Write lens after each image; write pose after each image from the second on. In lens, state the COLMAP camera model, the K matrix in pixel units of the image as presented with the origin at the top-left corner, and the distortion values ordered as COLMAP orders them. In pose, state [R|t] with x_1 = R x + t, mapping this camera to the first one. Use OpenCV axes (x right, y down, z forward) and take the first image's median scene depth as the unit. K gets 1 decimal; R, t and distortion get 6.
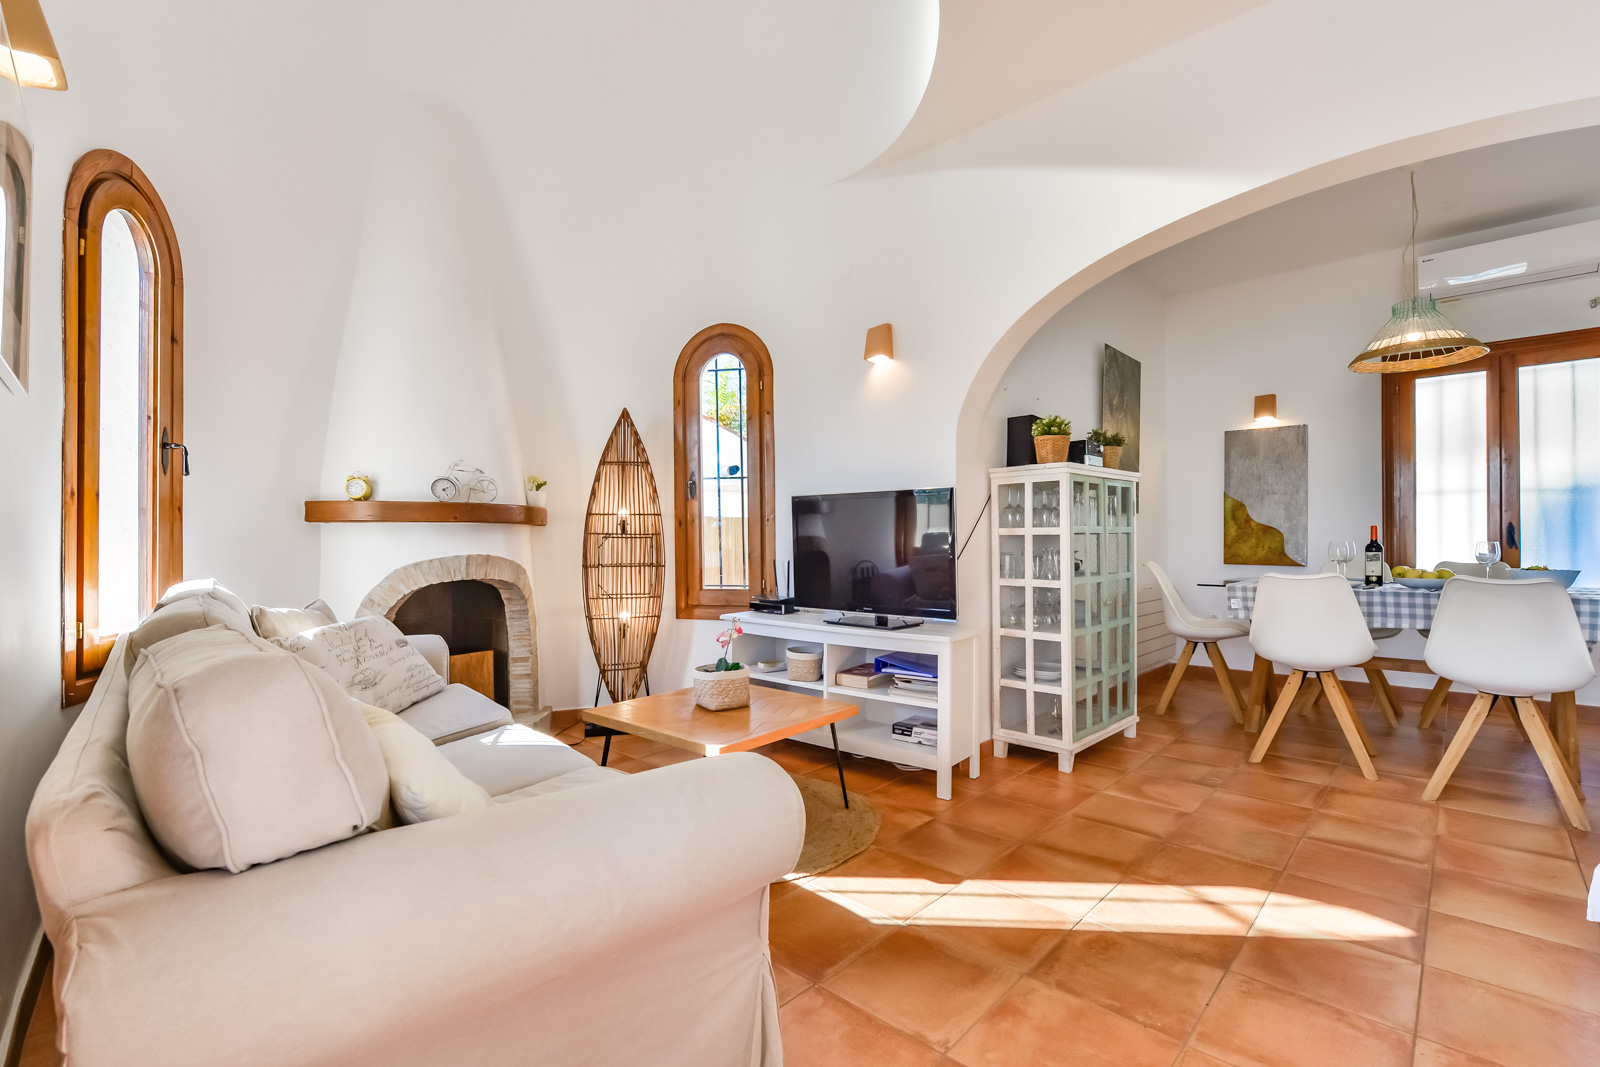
lens RADIAL K [[731.5, 0, 800.0], [0, 731.5, 533.5], [0, 0, 1]] dist [-0.000813, -0.000264]
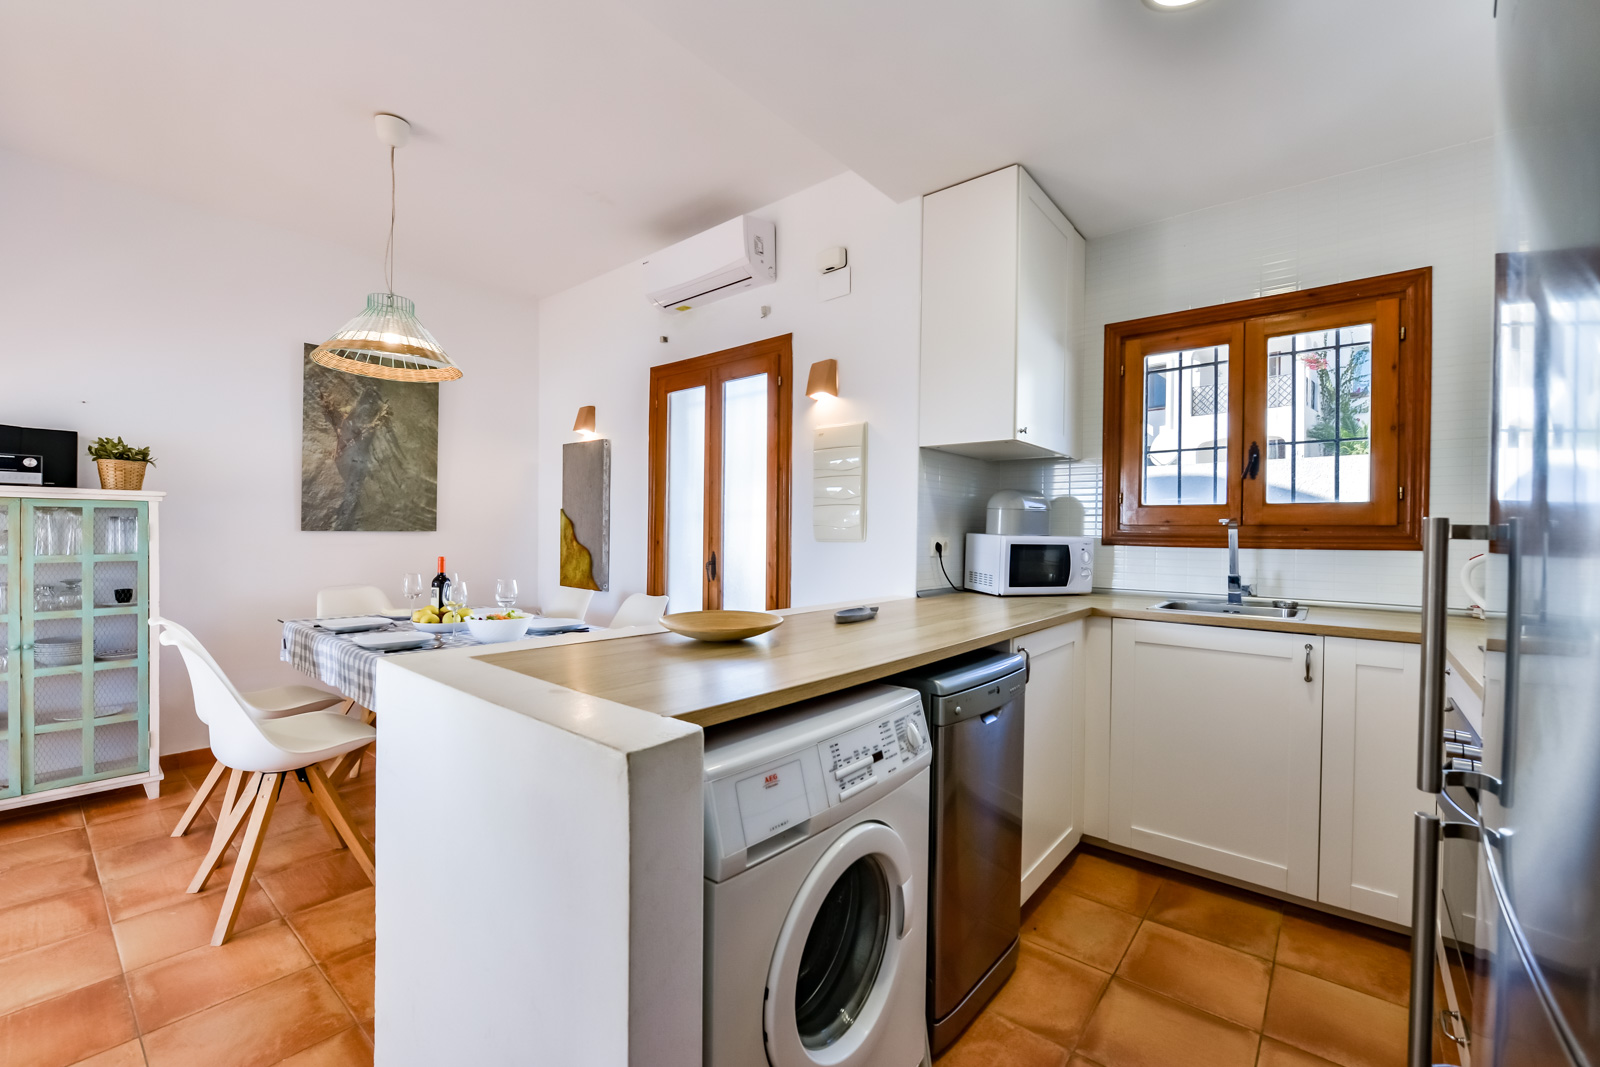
lens RADIAL K [[655.6, 0, 800.0], [0, 655.6, 533.5], [0, 0, 1]] dist [-0.001429, -0.000763]
pose [[0.998766, 0.013837, 0.047703, 0.897397], [-0.014464, 0.999813, 0.012834, -0.043618], [-0.047517, -0.013509, 0.998779, 0.143925]]
